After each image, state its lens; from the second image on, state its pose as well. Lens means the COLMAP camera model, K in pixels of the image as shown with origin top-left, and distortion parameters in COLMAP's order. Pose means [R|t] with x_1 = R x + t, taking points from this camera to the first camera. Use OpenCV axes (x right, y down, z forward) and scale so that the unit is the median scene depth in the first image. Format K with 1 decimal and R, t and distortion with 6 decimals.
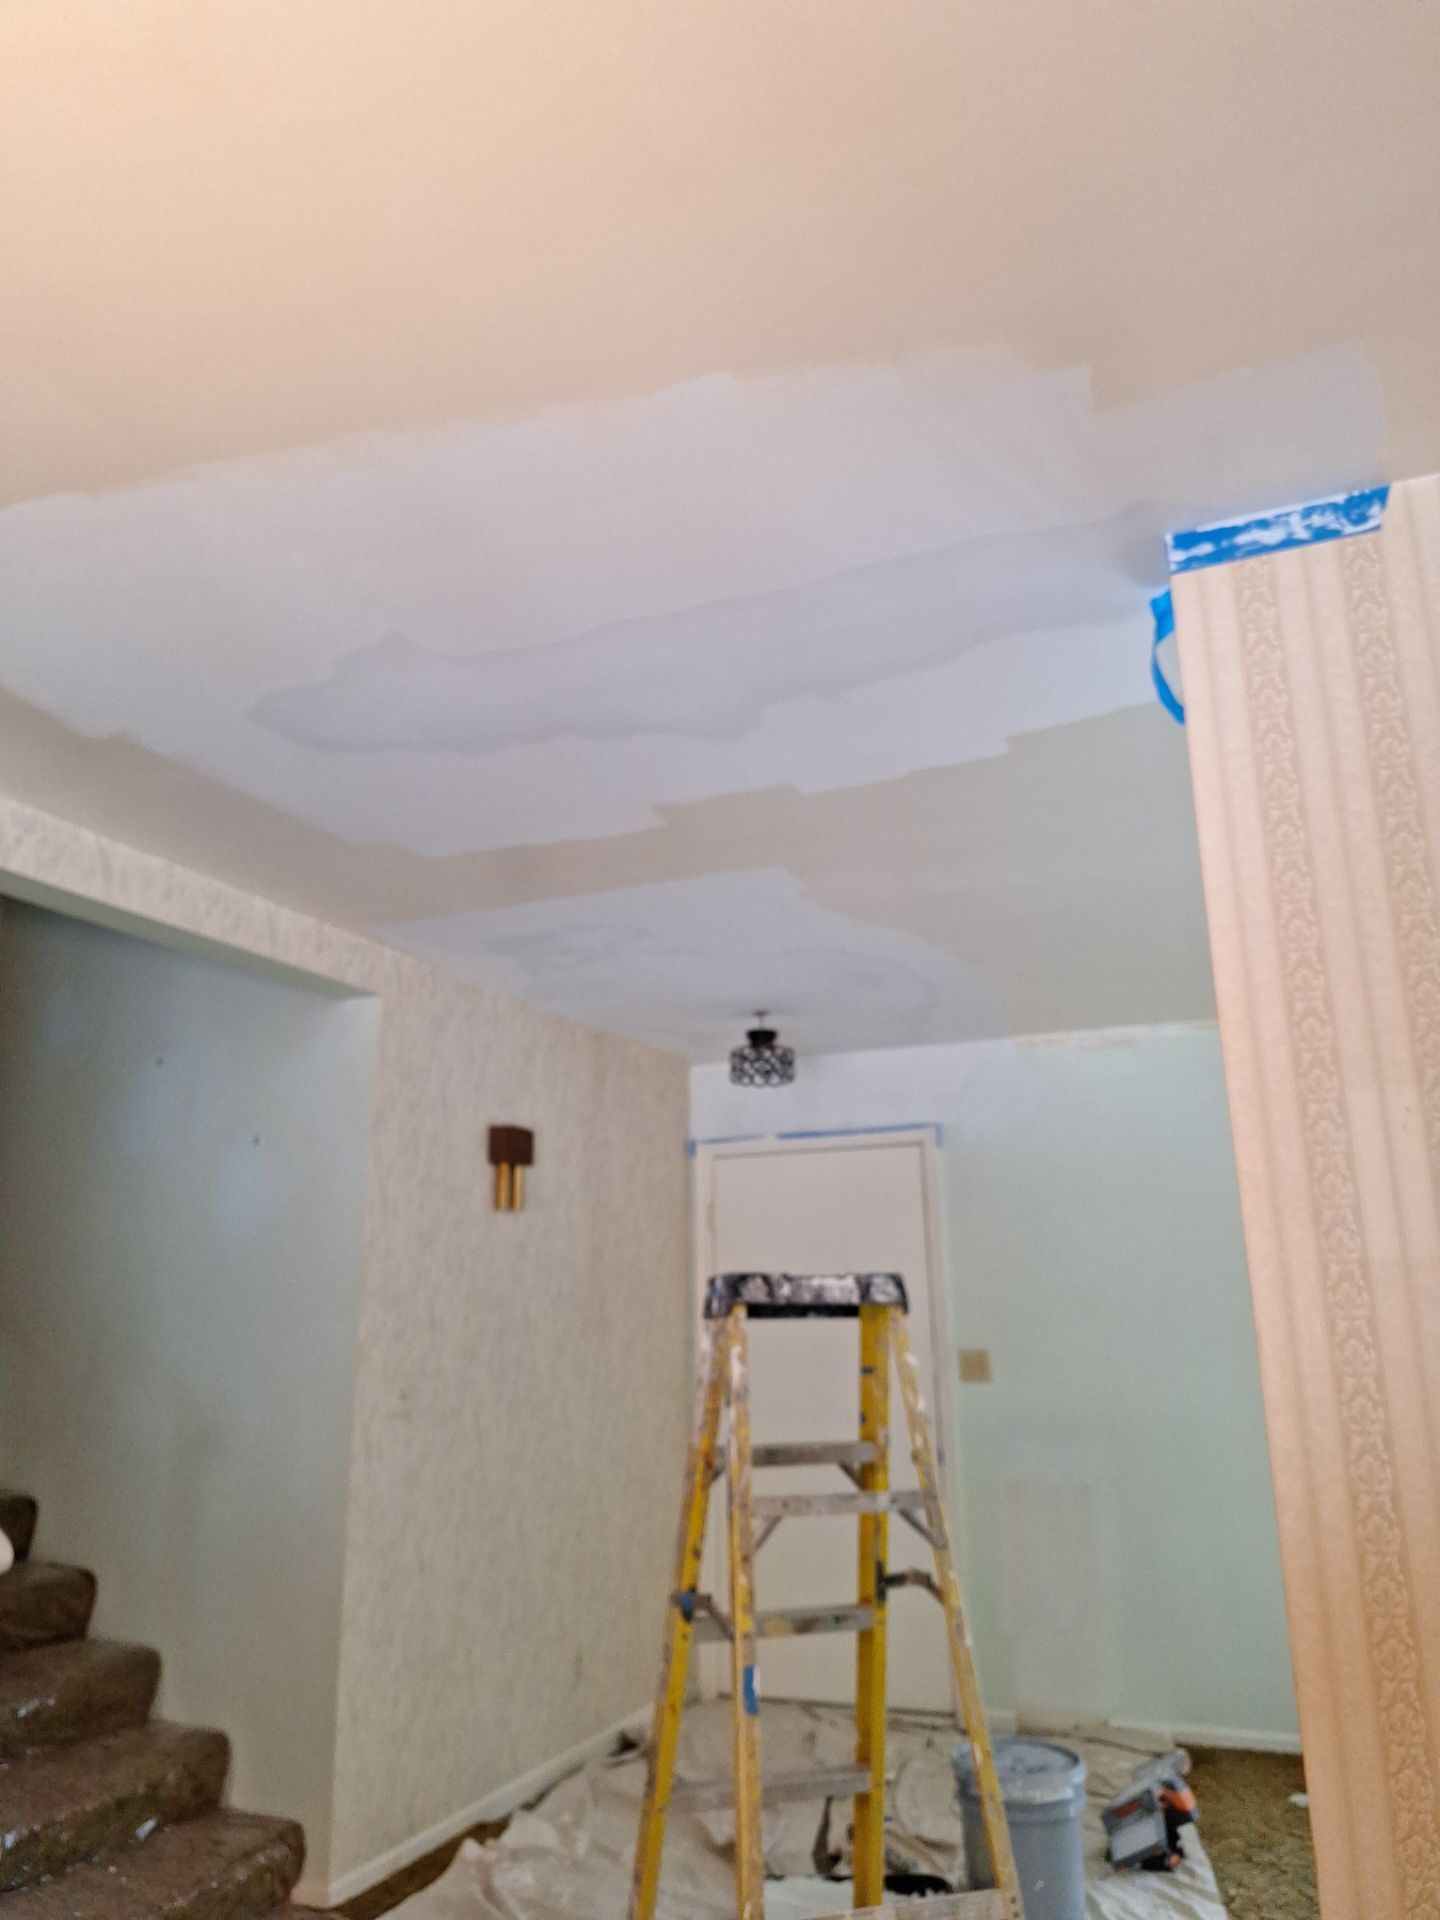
lens RADIAL K [[1375.3, 0, 720.0], [0, 1375.3, 960.0], [0, 0, 1]] dist [0.100835, -0.109943]
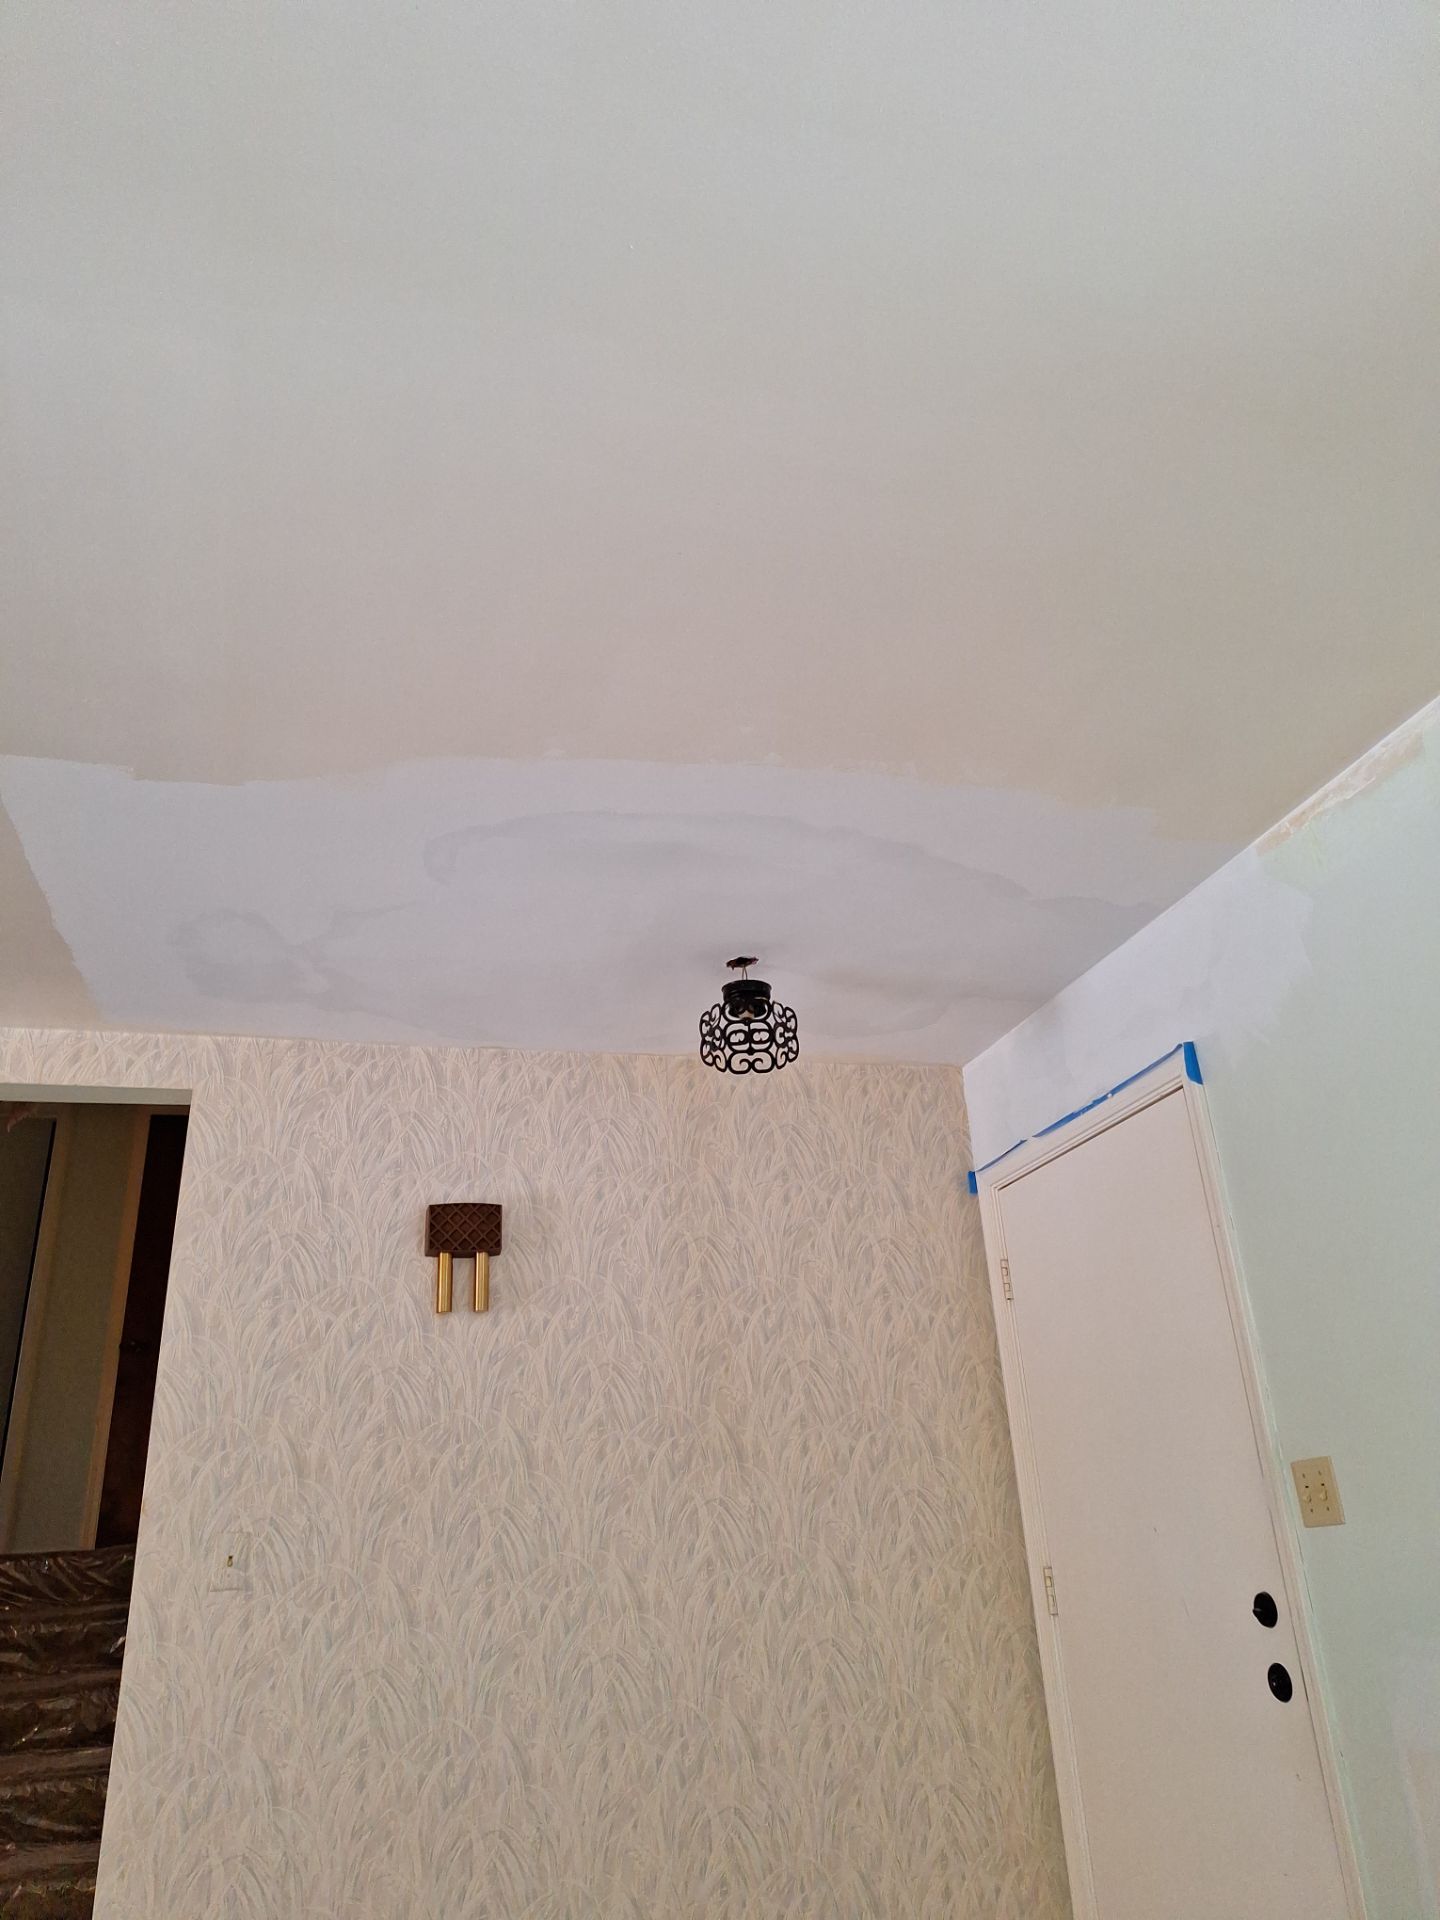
lens RADIAL K [[1375.3, 0, 720.0], [0, 1375.3, 960.0], [0, 0, 1]] dist [0.100835, -0.109943]
pose [[0.592477, -0.334042, -0.733067, 0.537840], [0.239269, 0.941882, -0.235813, 0.202791], [0.769234, -0.035686, 0.637970, 0.593137]]
